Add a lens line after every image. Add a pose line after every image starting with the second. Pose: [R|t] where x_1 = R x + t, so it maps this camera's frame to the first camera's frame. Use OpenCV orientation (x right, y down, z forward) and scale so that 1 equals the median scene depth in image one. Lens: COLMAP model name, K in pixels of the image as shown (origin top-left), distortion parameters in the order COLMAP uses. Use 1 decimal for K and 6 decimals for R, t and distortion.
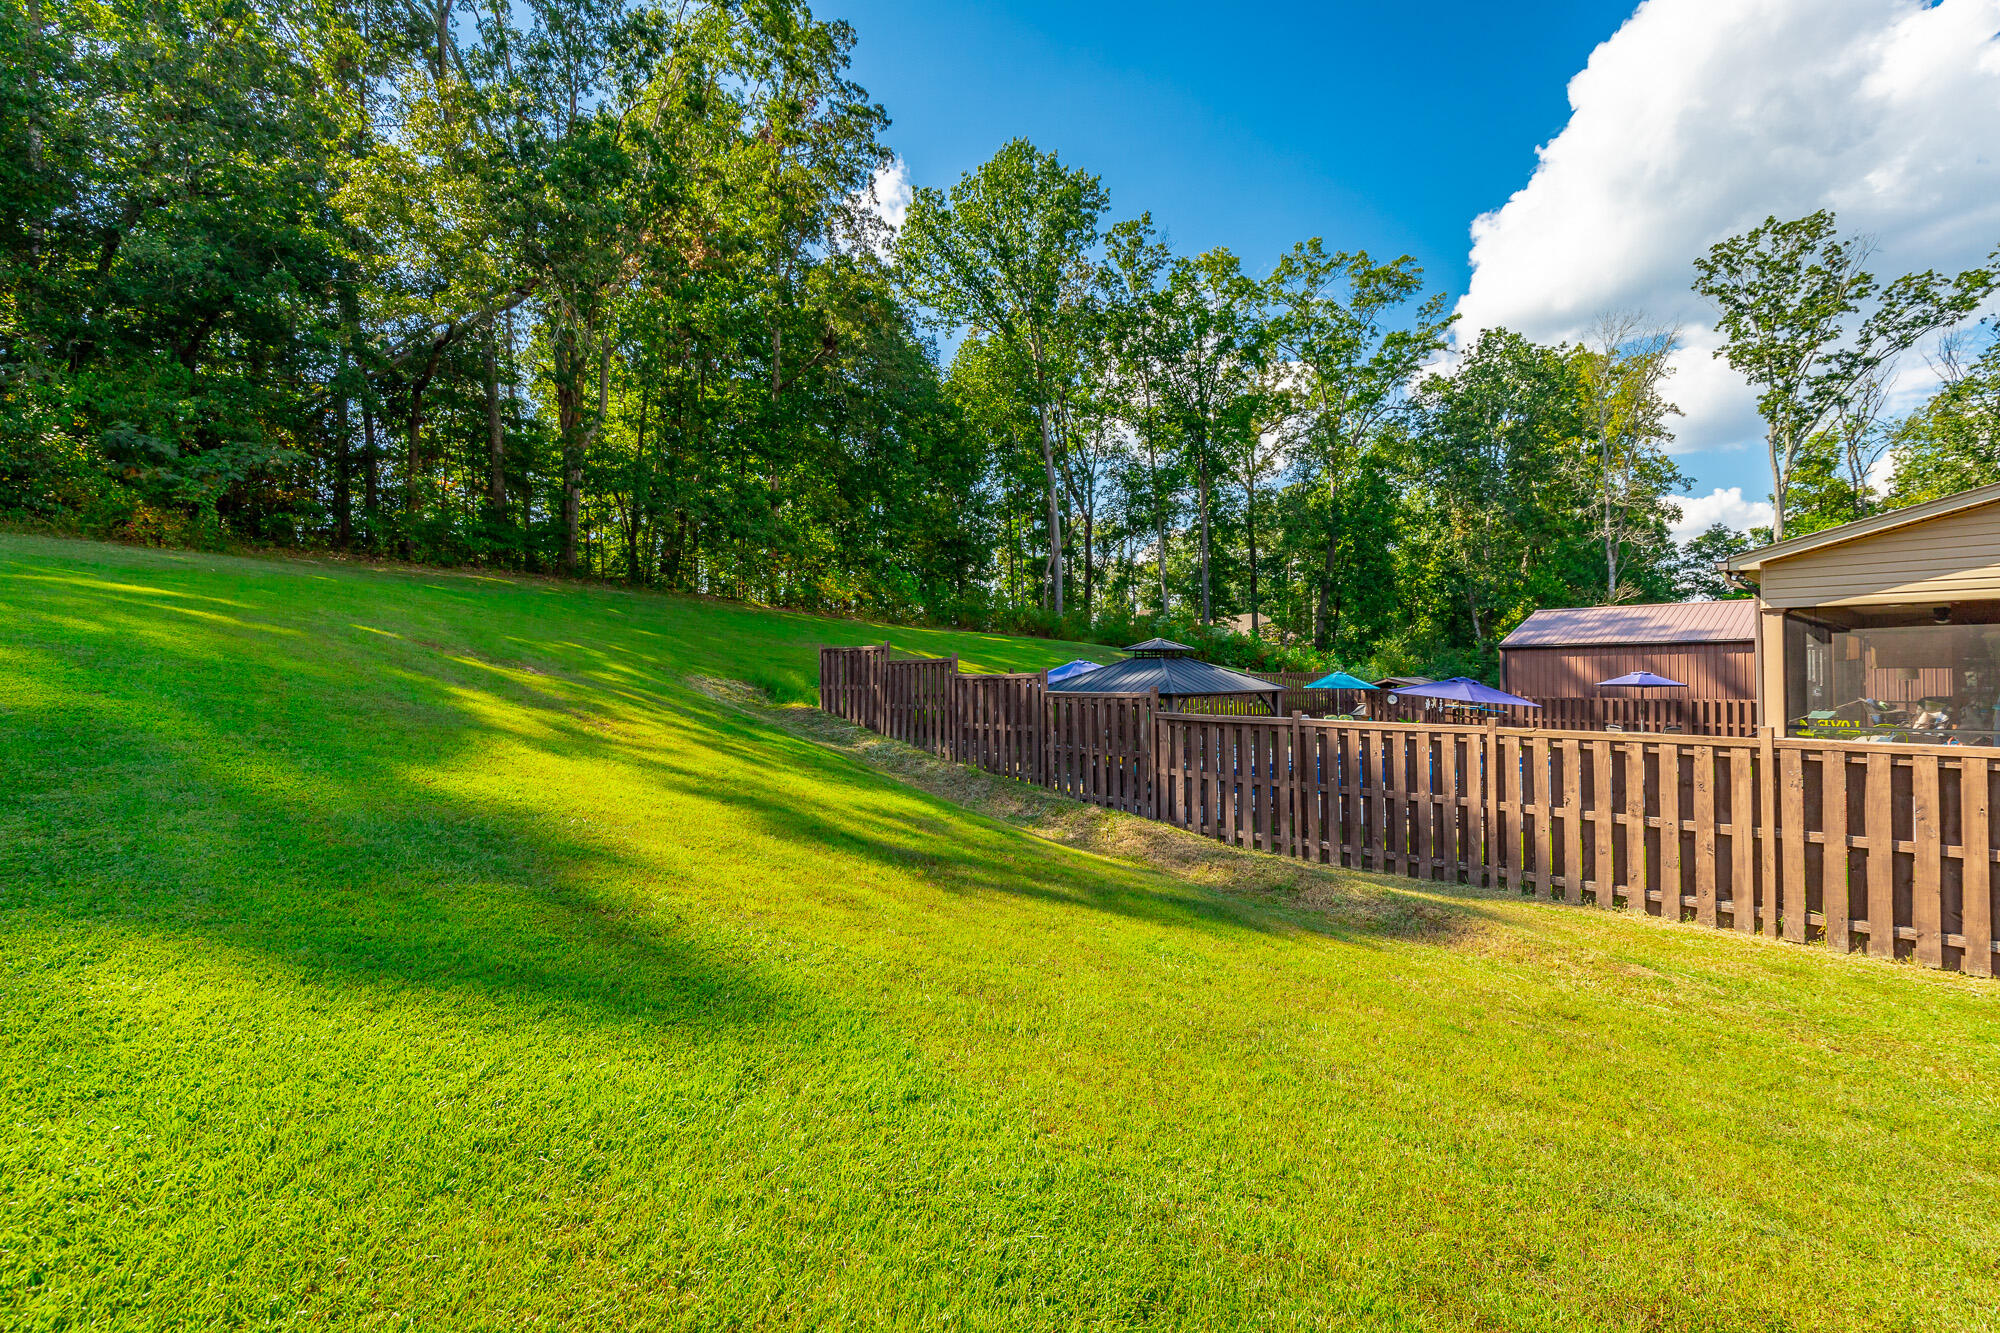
lens RADIAL K [[907.8, 0, 1015.1], [0, 907.8, 678.7], [0, 0, 1]] dist [0.000696, 0.000829]
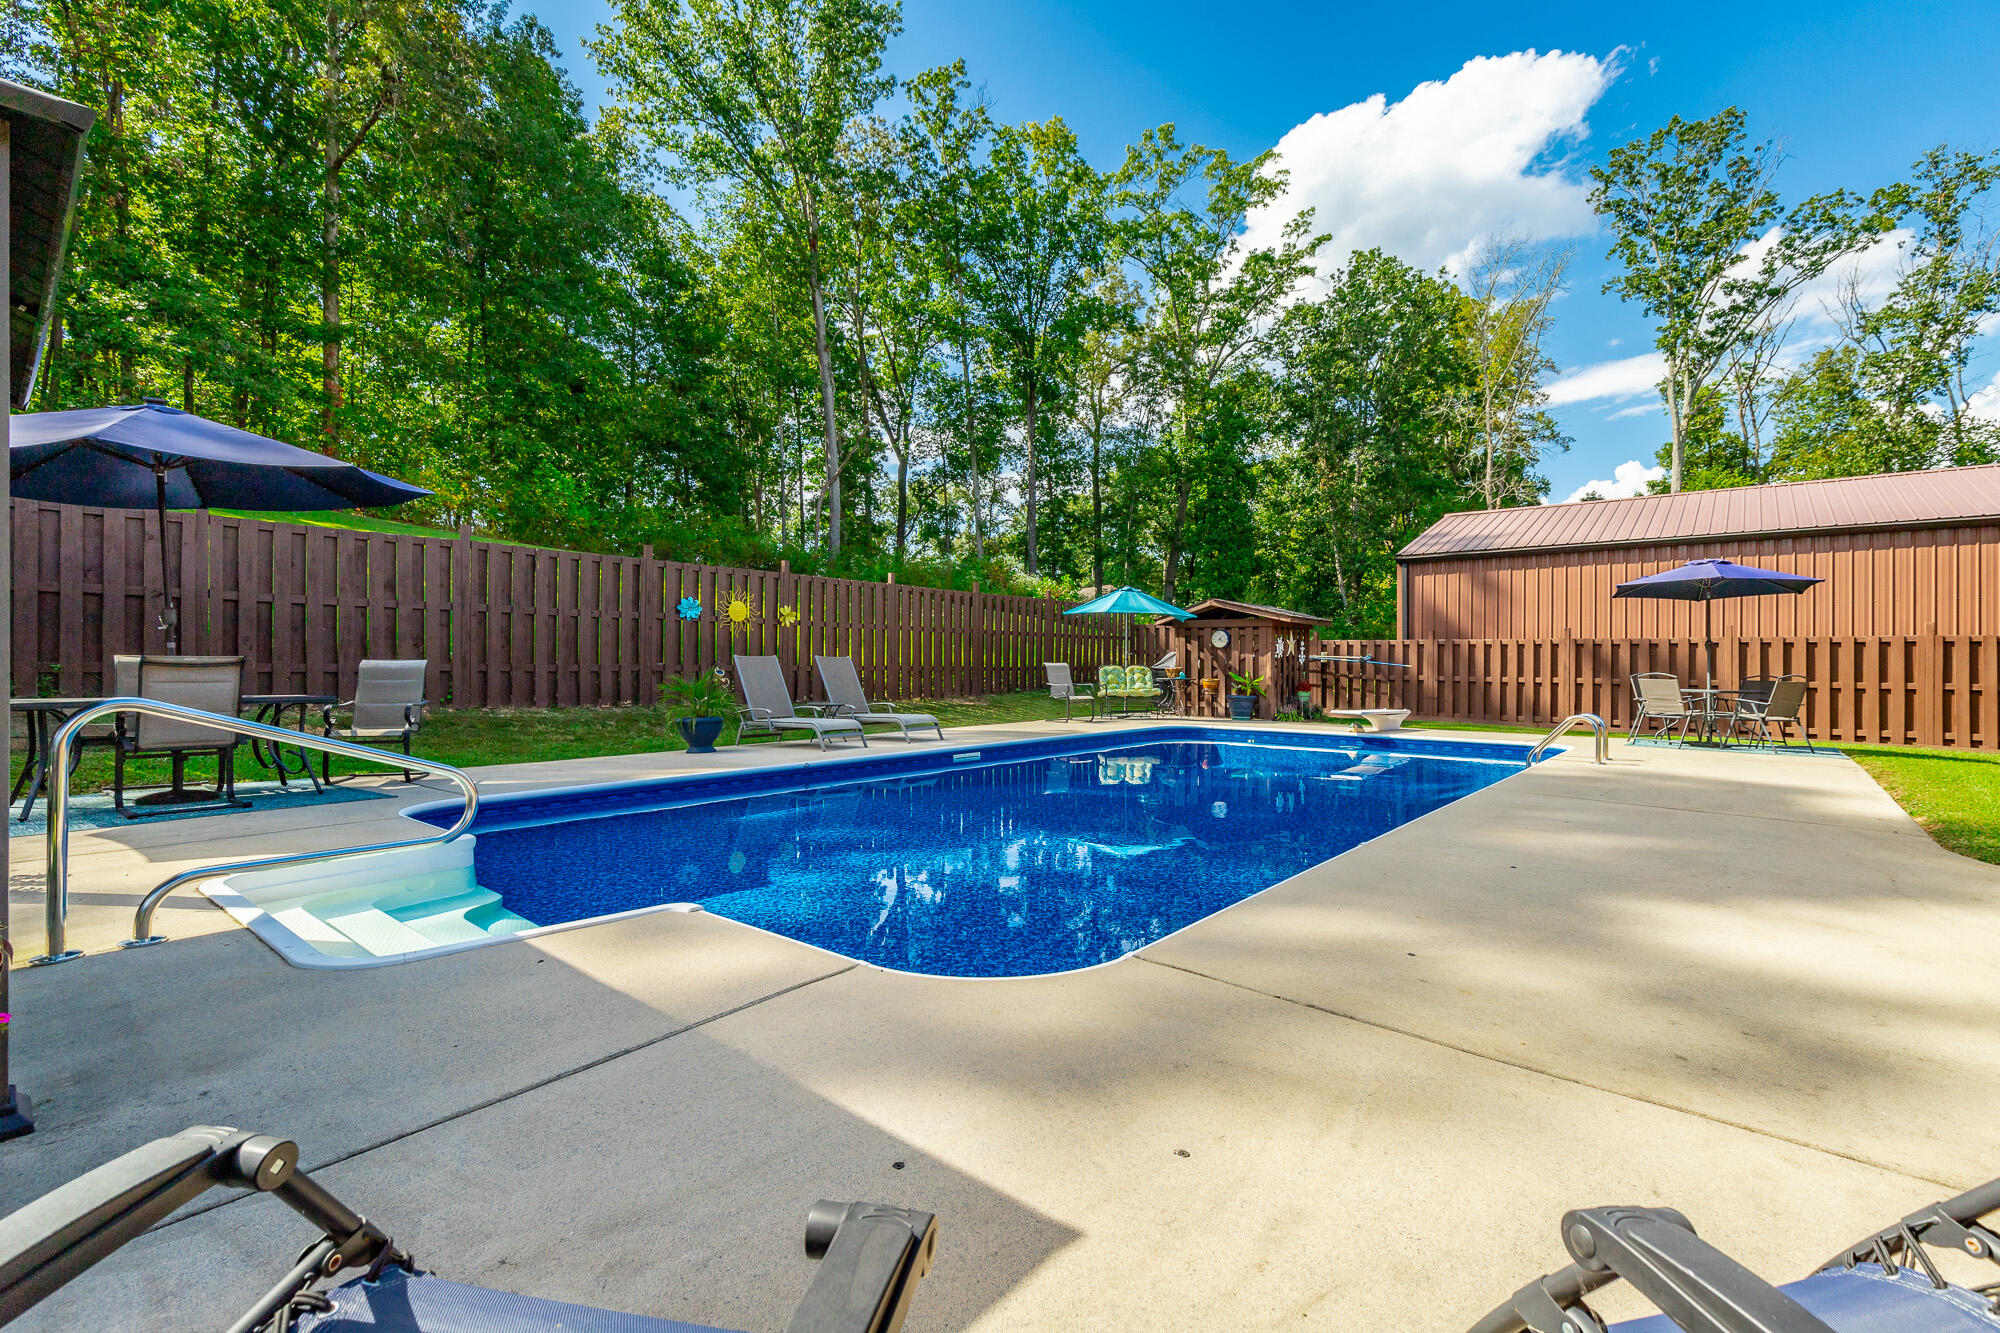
lens RADIAL K [[893.9, 0, 1007.0], [0, 893.9, 671.1], [0, 0, 1]] dist [0.001648, 0.000189]
pose [[0.992763, 0.011533, 0.119531, 0.095823], [-0.011679, 0.999932, 0.000529, 0.021329], [-0.119517, -0.001921, 0.992830, 0.208202]]
